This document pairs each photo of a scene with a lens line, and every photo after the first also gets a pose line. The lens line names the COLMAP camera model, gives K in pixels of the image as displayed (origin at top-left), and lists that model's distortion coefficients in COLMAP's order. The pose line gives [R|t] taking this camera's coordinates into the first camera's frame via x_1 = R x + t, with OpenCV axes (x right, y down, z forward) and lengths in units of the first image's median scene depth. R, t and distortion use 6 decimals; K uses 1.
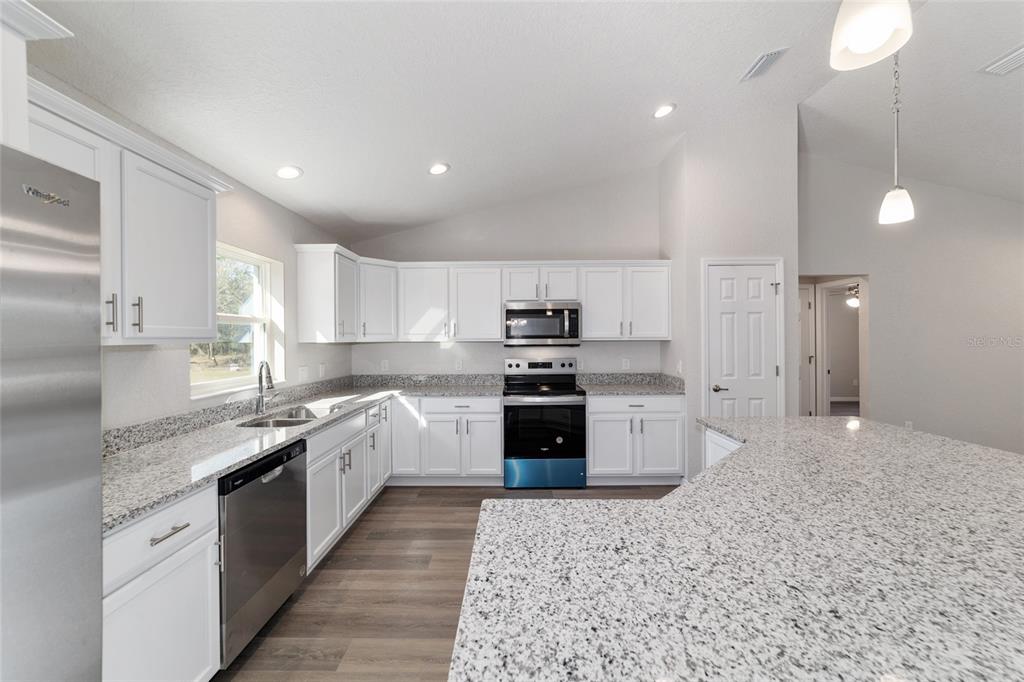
lens RADIAL K [[391.2, 0, 509.0], [0, 391.2, 338.7], [0, 0, 1]] dist [-0.019205, 0.008849]
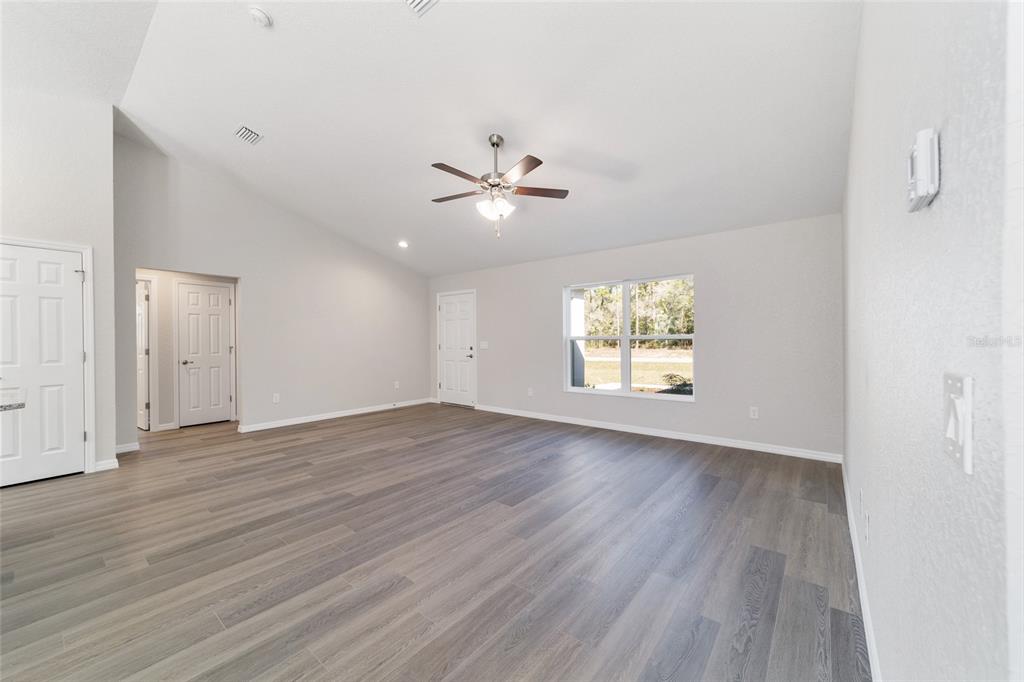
lens RADIAL K [[391.2, 0, 509.0], [0, 391.2, 338.7], [0, 0, 1]] dist [-0.019205, 0.008849]
pose [[0.622144, 0.001842, 0.782901, 2.053338], [0.003321, 0.999982, -0.004992, 0.155453], [-0.782896, 0.005706, 0.622127, -1.786019]]
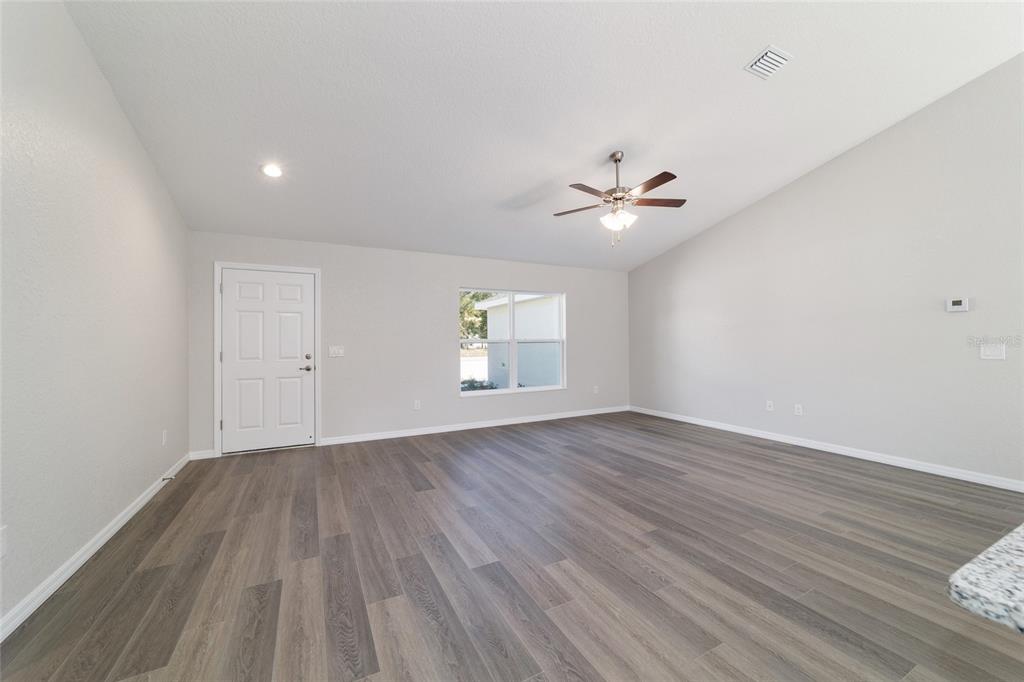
lens RADIAL K [[391.2, 0, 509.0], [0, 391.2, 338.7], [0, 0, 1]] dist [-0.019205, 0.008849]
pose [[-0.467909, 0.015491, 0.883641, 1.899386], [0.009803, 0.999876, -0.012338, 0.158475], [-0.883722, 0.002889, -0.468003, 3.056797]]
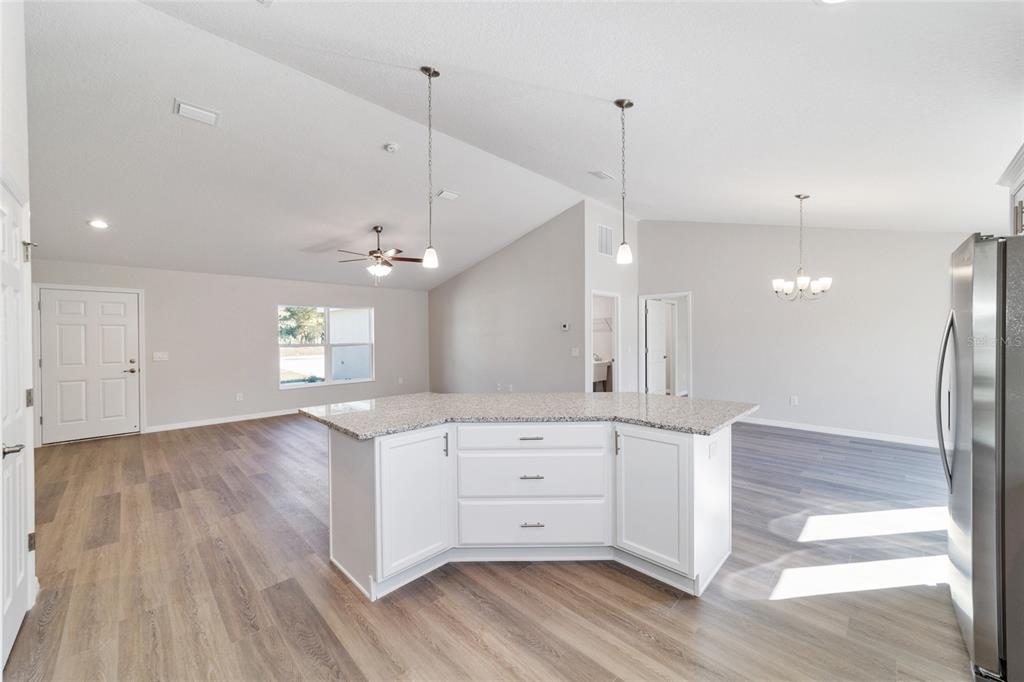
lens RADIAL K [[391.2, 0, 509.0], [0, 391.2, 338.7], [0, 0, 1]] dist [-0.019205, 0.008849]
pose [[-0.714120, 0.006077, 0.699997, -0.710593], [0.012642, 0.999911, 0.004216, 0.011673], [-0.699910, 0.011860, -0.714133, 3.182744]]
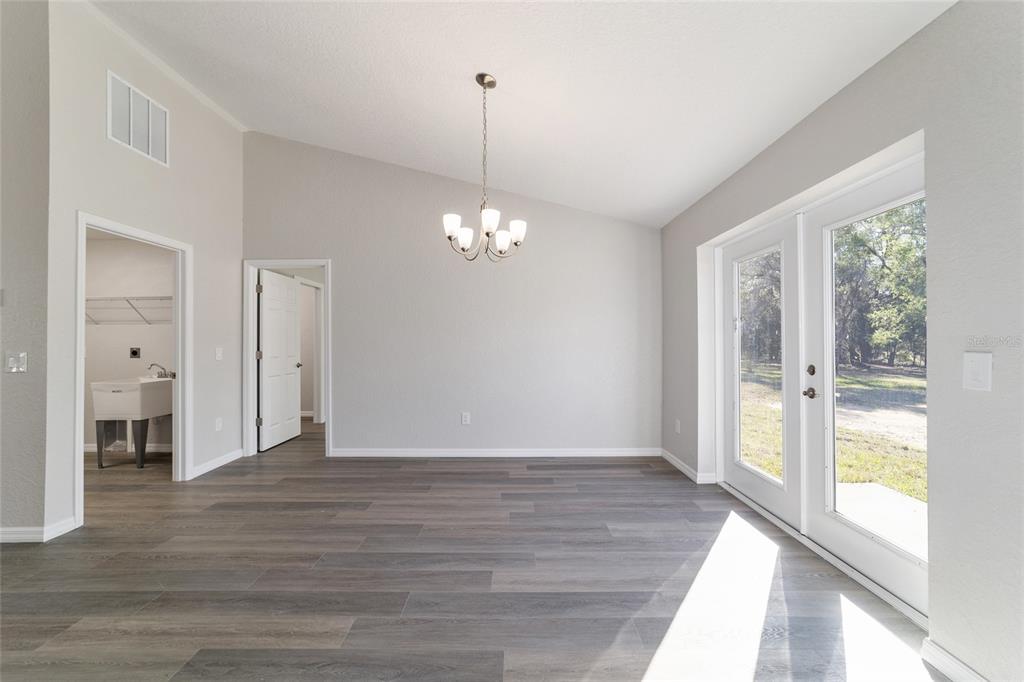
lens RADIAL K [[391.2, 0, 509.0], [0, 391.2, 338.7], [0, 0, 1]] dist [-0.019205, 0.008849]
pose [[-0.999946, 0.010407, -0.000762, -0.187383], [0.010412, 0.999924, -0.006573, 0.170369], [0.000693, -0.006581, -0.999978, 0.463314]]
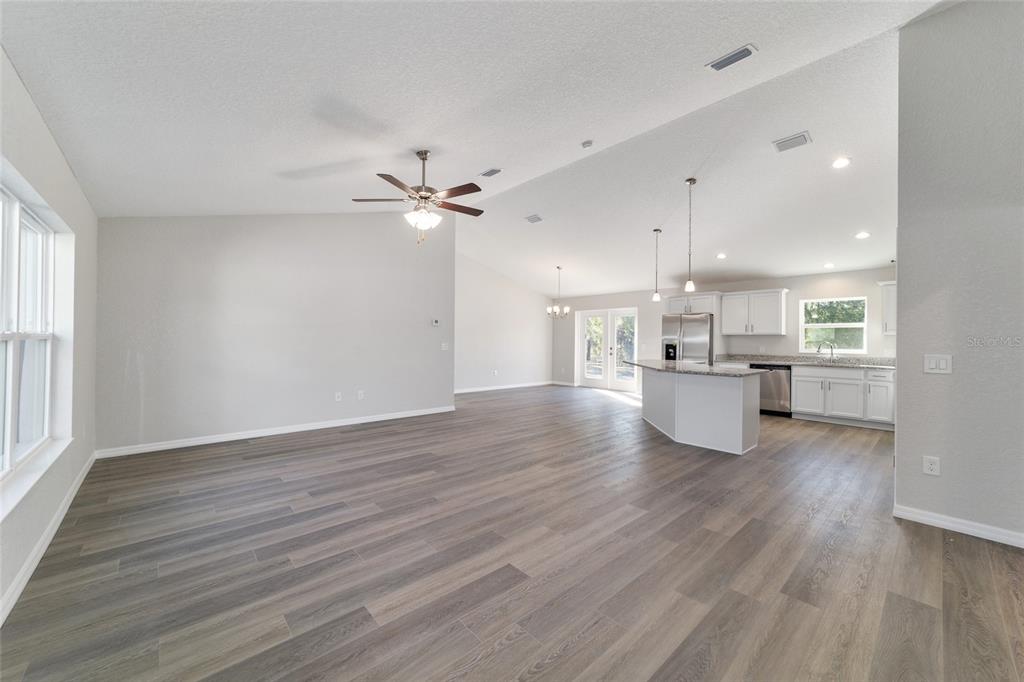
lens RADIAL K [[391.2, 0, 509.0], [0, 391.2, 338.7], [0, 0, 1]] dist [-0.019205, 0.008849]
pose [[-0.737318, -0.003665, -0.675535, 6.522026], [-0.006182, 0.999980, 0.001322, 0.114732], [0.675517, 0.005151, -0.737326, 3.658409]]
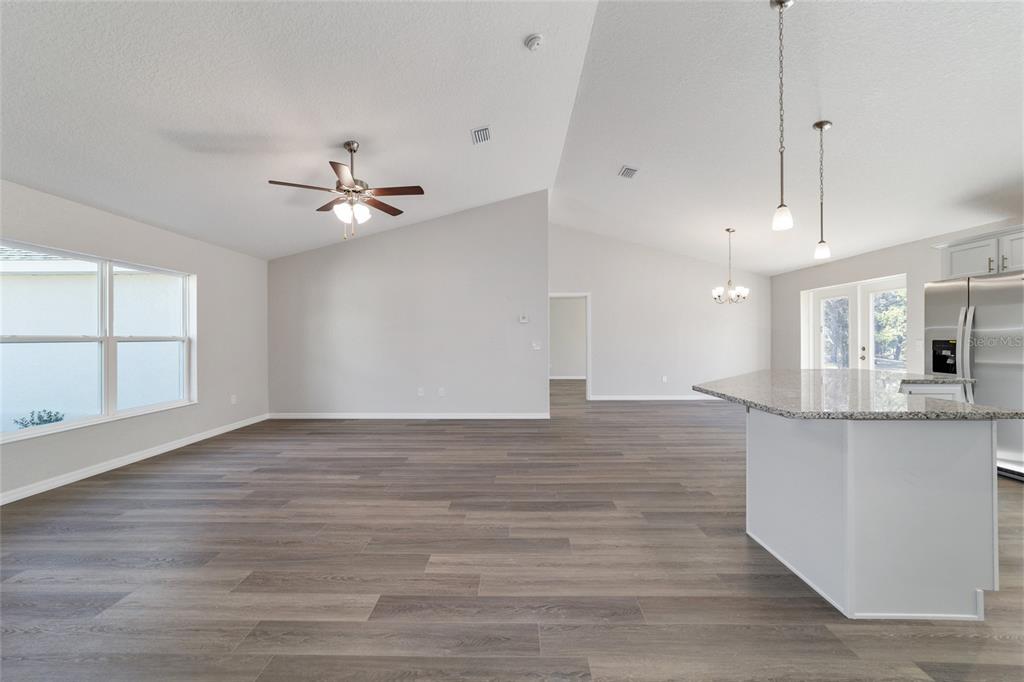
lens RADIAL K [[391.2, 0, 509.0], [0, 391.2, 338.7], [0, 0, 1]] dist [-0.019205, 0.008849]
pose [[-0.999923, 0.010020, 0.007285, 3.222074], [0.010031, 0.999949, 0.001507, 0.150668], [-0.007270, 0.001580, -0.999972, 3.935220]]
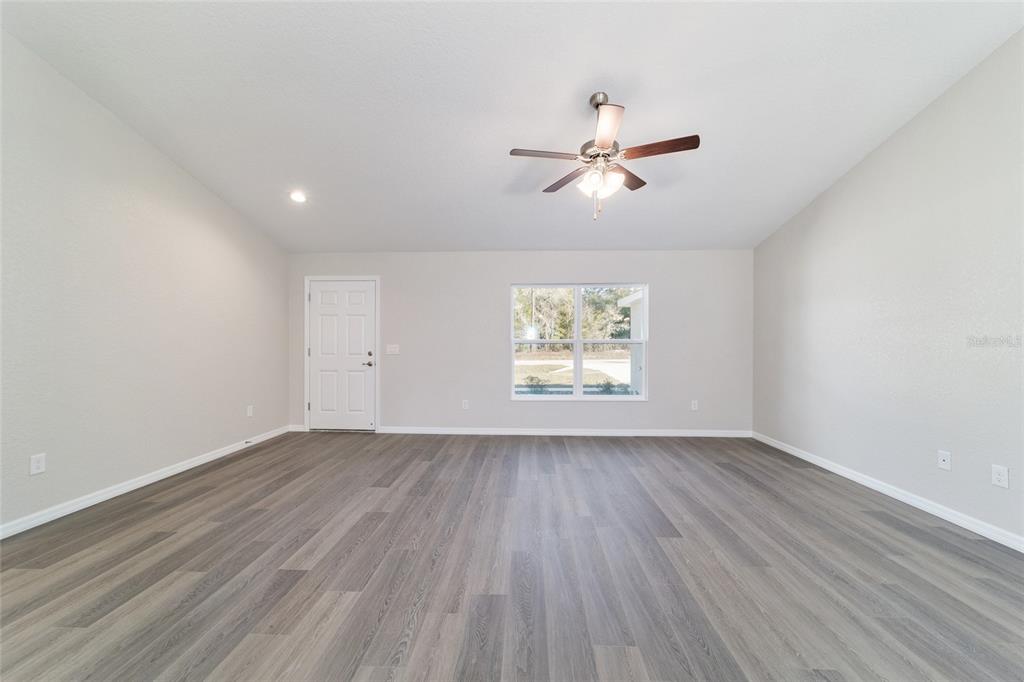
lens RADIAL K [[398.5, 0, 511.6], [0, 398.5, 344.0], [0, 0, 1]] dist [-0.020818, 0.009348]
pose [[0.030924, -0.000365, 0.999522, 1.782821], [-0.002404, 0.999997, 0.000439, 0.154232], [-0.999519, -0.002417, 0.030923, 0.955156]]
